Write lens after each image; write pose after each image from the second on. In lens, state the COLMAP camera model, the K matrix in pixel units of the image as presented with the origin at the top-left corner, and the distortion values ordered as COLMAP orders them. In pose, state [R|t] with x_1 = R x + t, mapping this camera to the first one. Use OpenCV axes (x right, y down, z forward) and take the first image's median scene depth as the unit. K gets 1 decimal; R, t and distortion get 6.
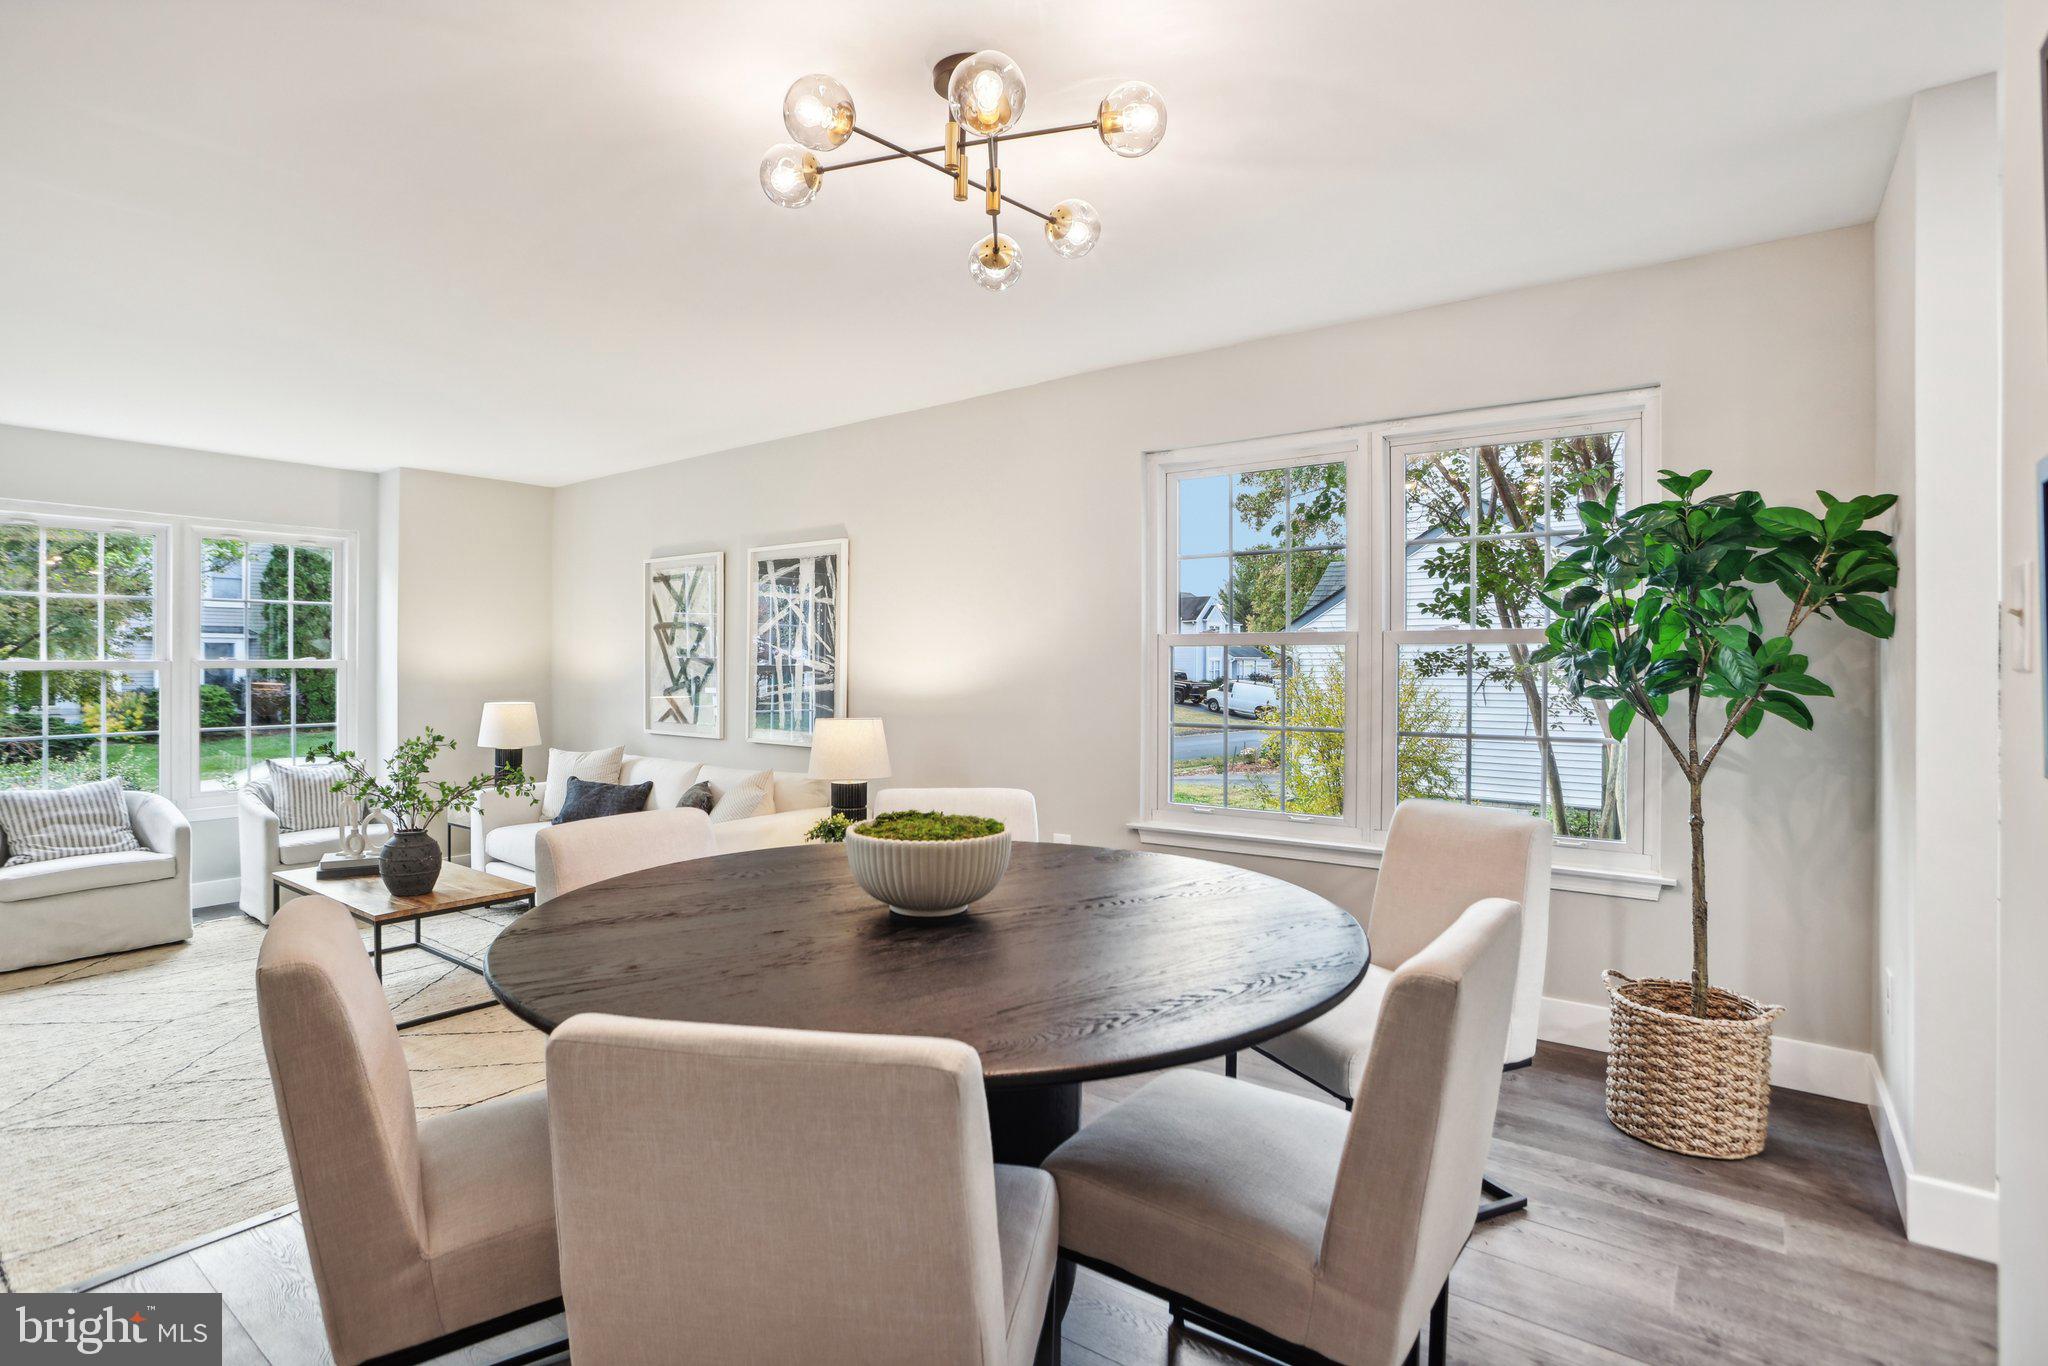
lens RADIAL K [[1019.4, 0, 1000.1], [0, 1019.4, 659.5], [0, 0, 1]] dist [-0.079302, 0.038398]
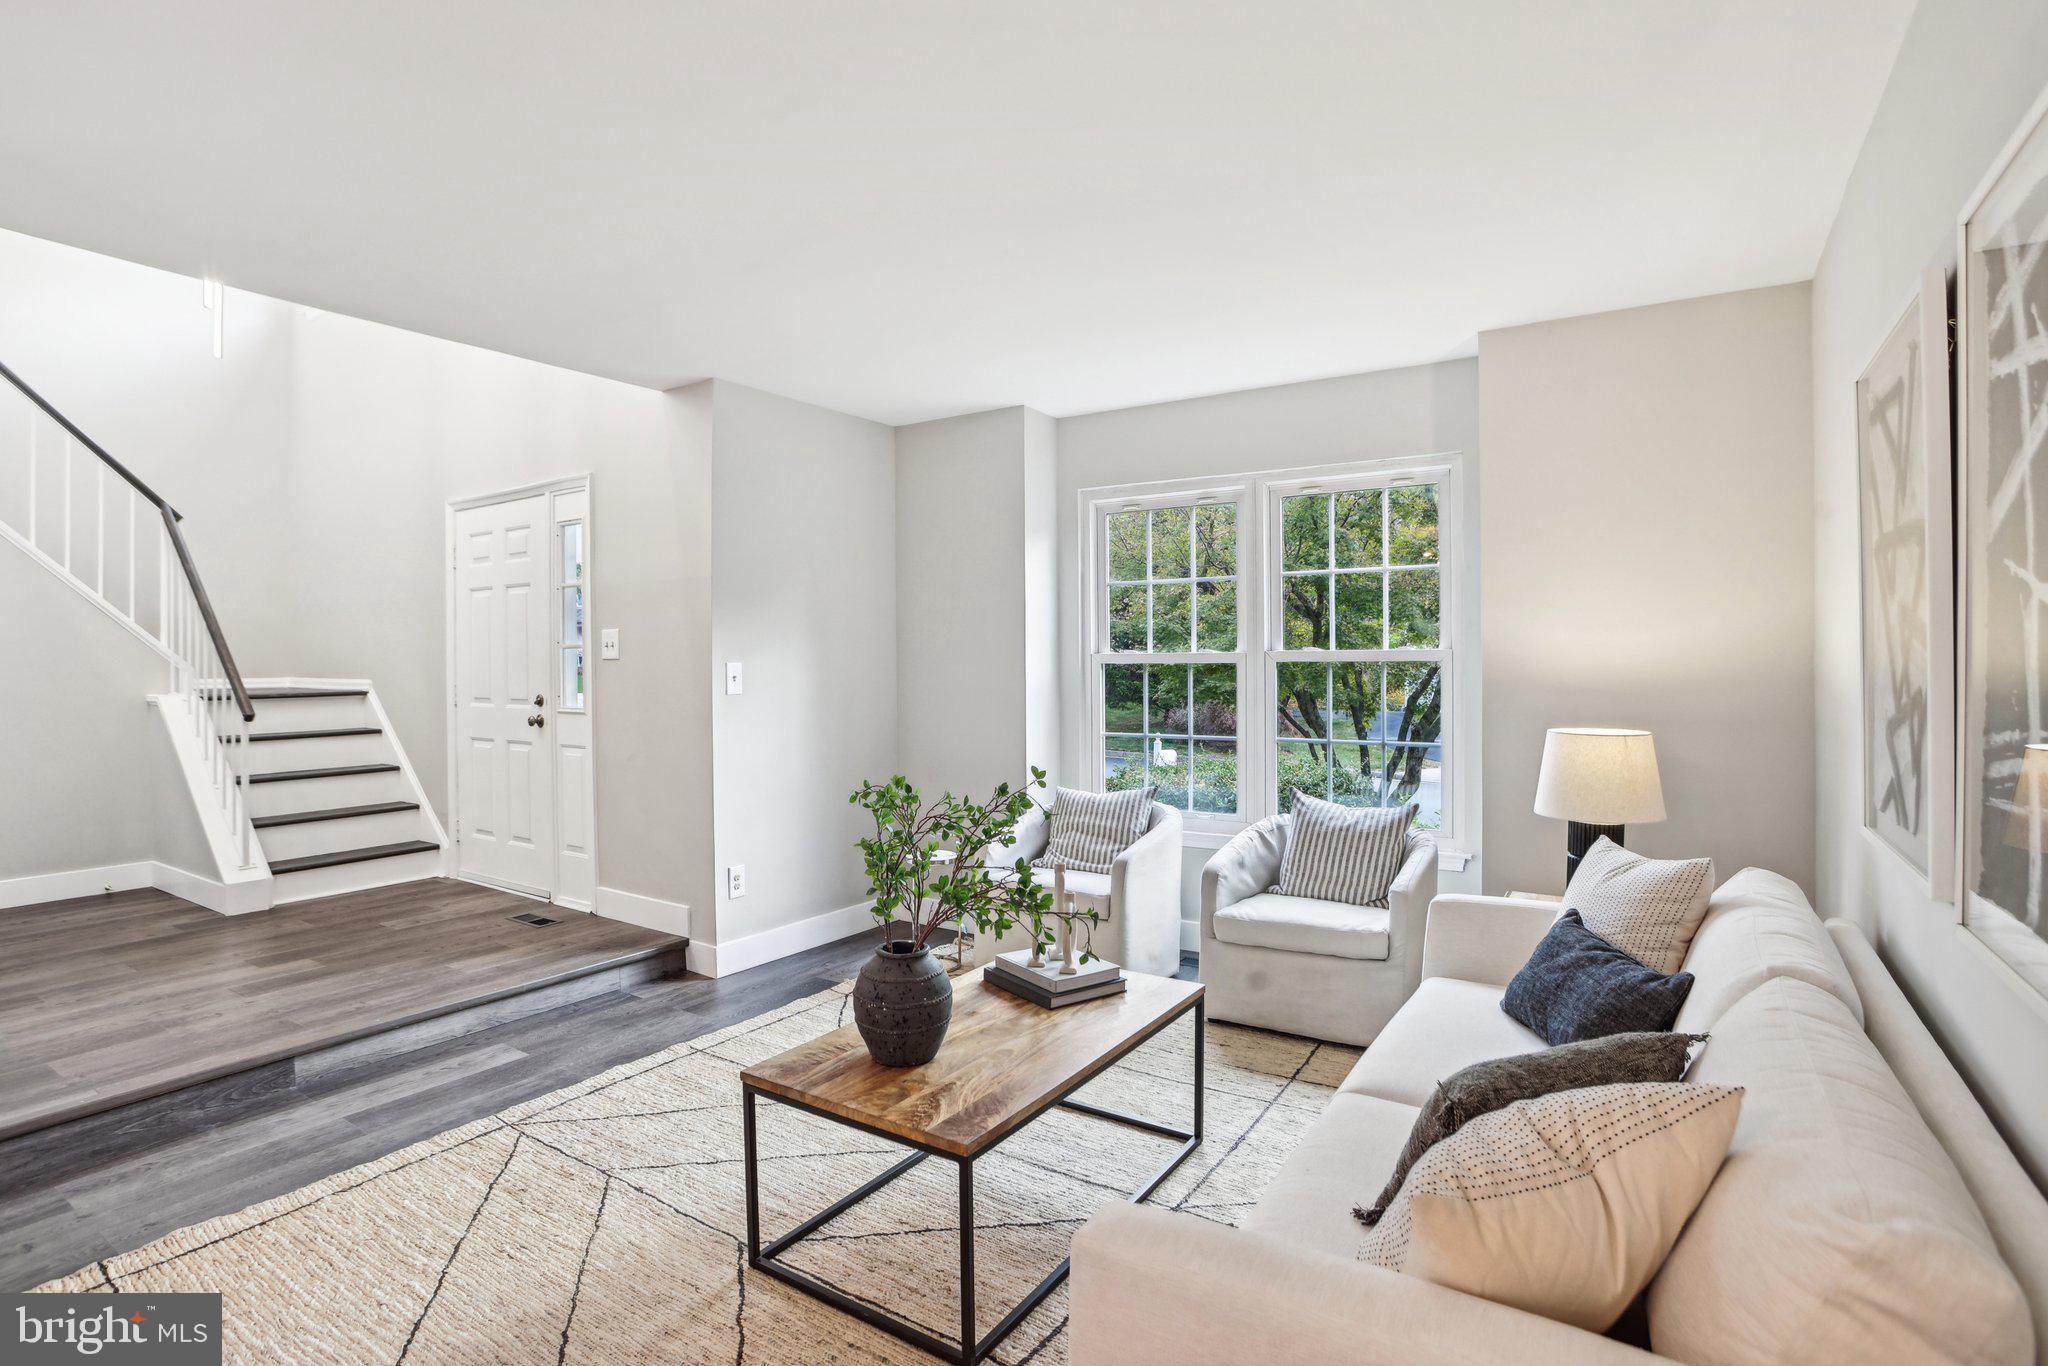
lens RADIAL K [[1019.4, 0, 1000.1], [0, 1019.4, 659.5], [0, 0, 1]] dist [-0.079302, 0.038398]
pose [[0.046441, -0.000065, -0.998921, -0.004681], [0.011917, 0.999929, 0.000489, 0.004244], [0.998850, -0.011927, 0.046438, 0.755712]]
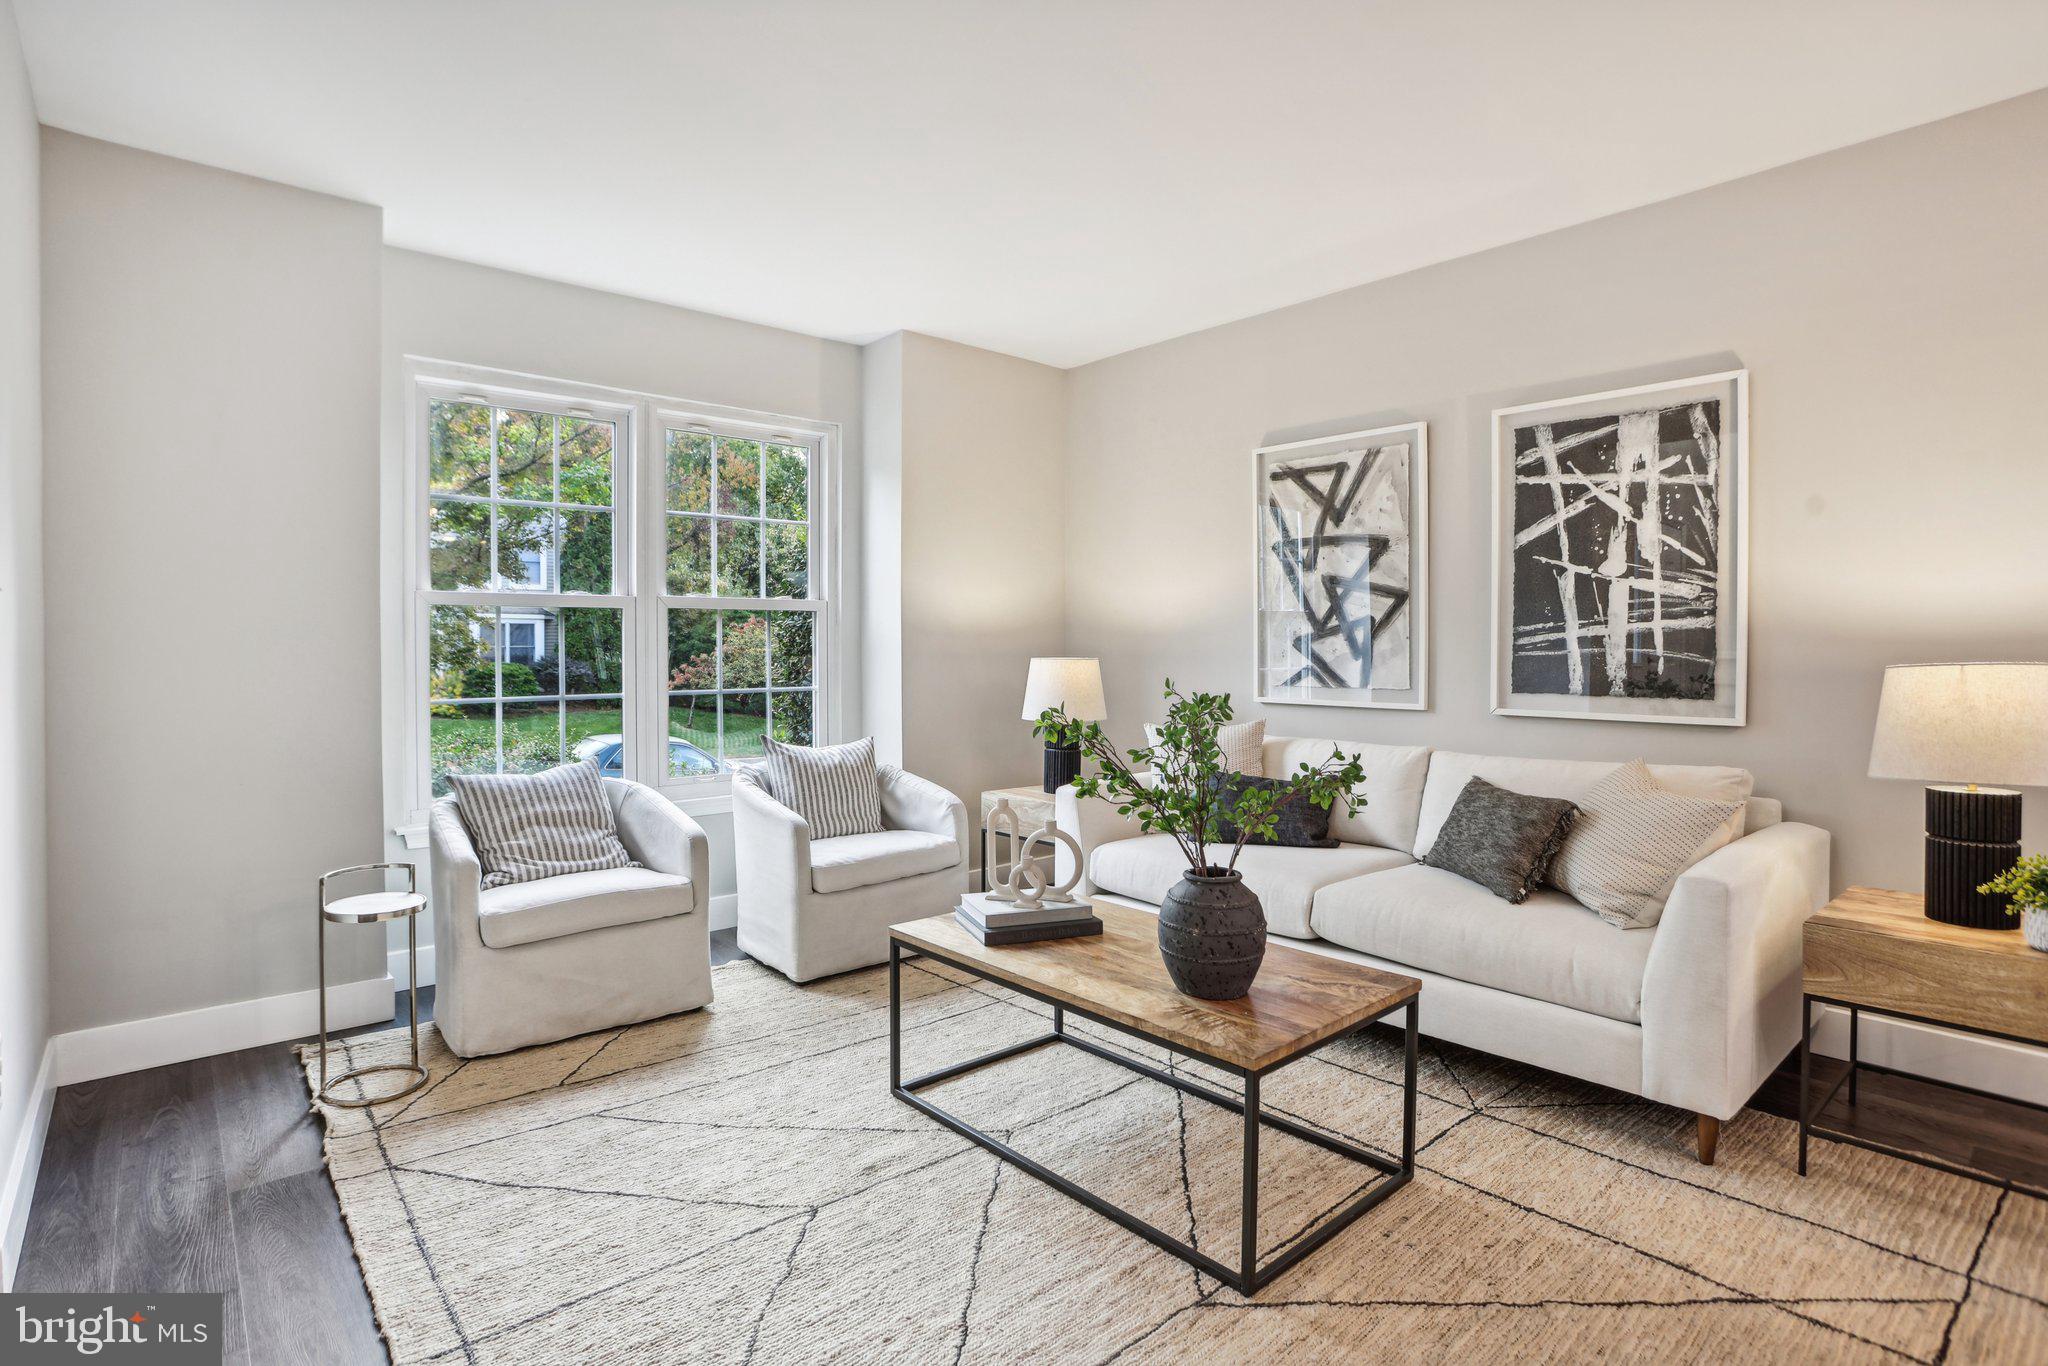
lens RADIAL K [[1019.4, 0, 1000.1], [0, 1019.4, 659.5], [0, 0, 1]] dist [-0.079302, 0.038398]
pose [[0.978829, 0.000819, -0.204678, -0.433651], [0.002462, 0.999873, 0.015774, 0.036853], [0.204665, -0.015944, 0.978702, 0.331960]]
